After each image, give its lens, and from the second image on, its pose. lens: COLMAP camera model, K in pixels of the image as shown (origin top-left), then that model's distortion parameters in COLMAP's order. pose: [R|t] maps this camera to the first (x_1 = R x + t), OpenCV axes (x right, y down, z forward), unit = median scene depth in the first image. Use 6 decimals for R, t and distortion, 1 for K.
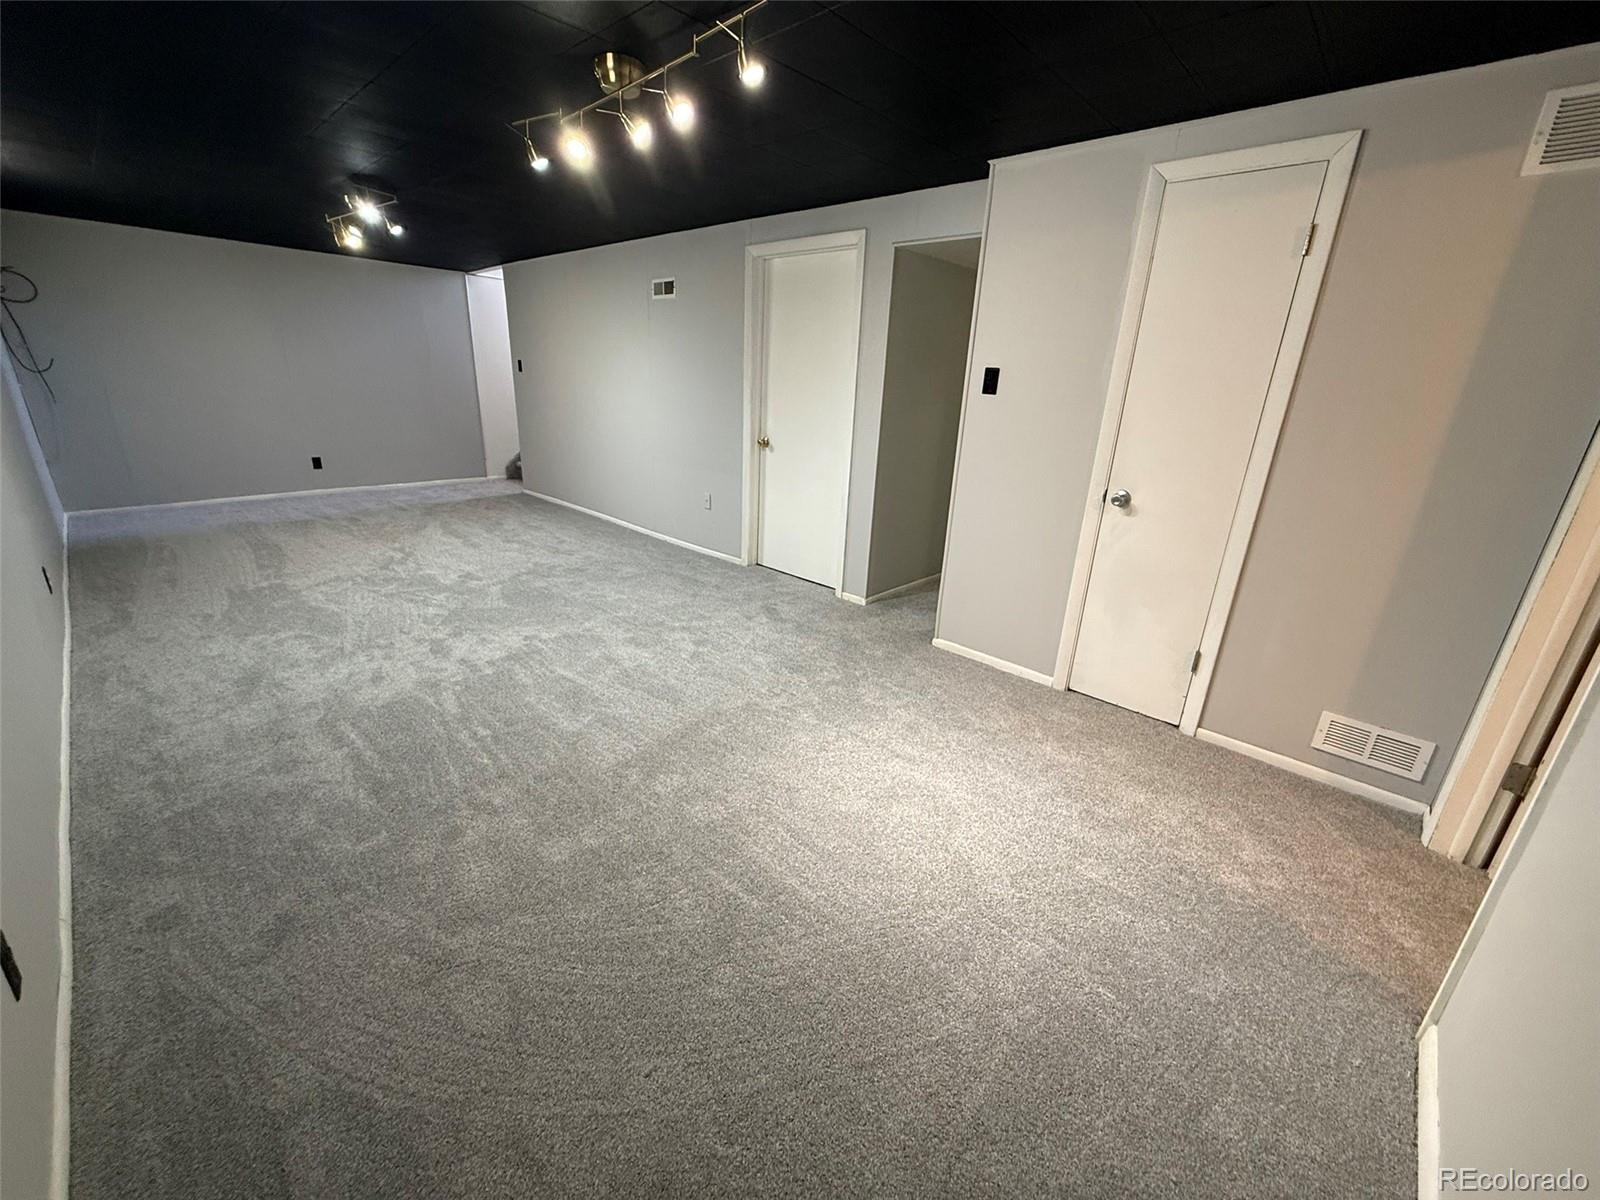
lens RADIAL K [[637.6, 0, 800.0], [0, 637.6, 600.0], [0, 0, 1]] dist [0.002743, 0.000149]
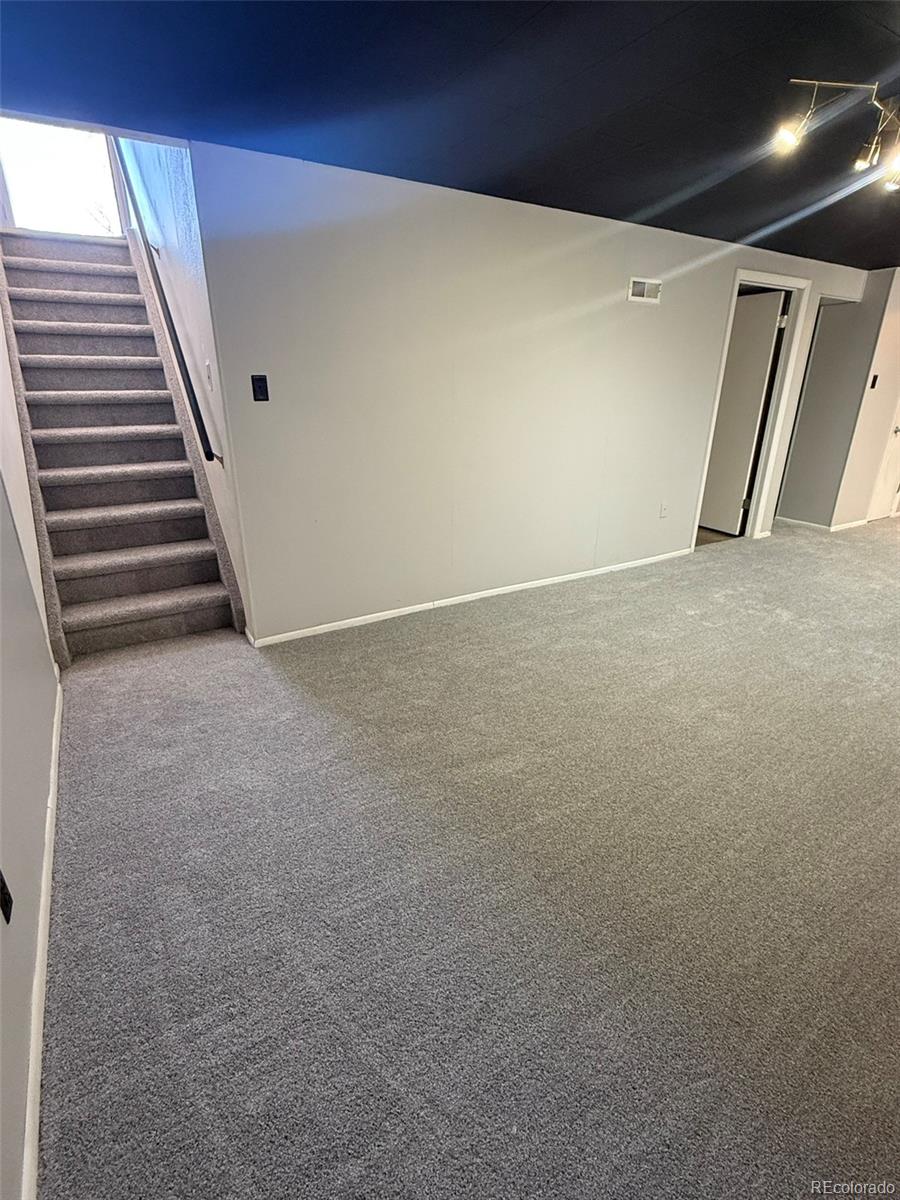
lens RADIAL K [[566.9, 0, 453.7], [0, 566.9, 597.0], [0, 0, 1]] dist [-0.003025, -0.000417]
pose [[0.279133, -0.384774, 0.879792, -1.566960], [0.326444, 0.899664, 0.289894, -0.575806], [-0.903061, 0.206284, 0.376733, 1.414009]]
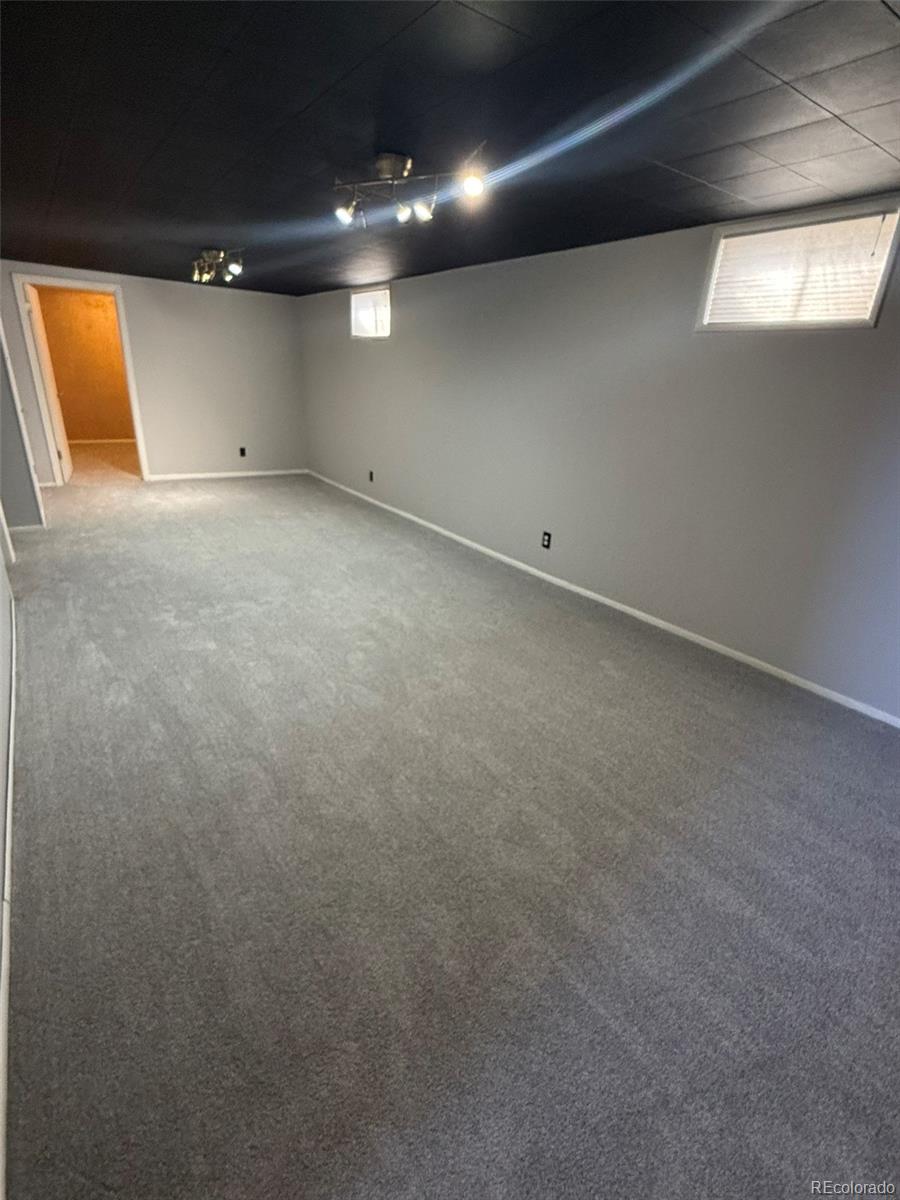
lens RADIAL K [[566.0, 0, 450.0], [0, 566.0, 600.0], [0, 0, 1]] dist [0.000191, -0.000021]
pose [[-0.973282, -0.166621, 0.157987, -0.995705], [-0.020588, 0.748612, 0.662689, -0.775506], [-0.228689, 0.641730, -0.732041, 1.980635]]
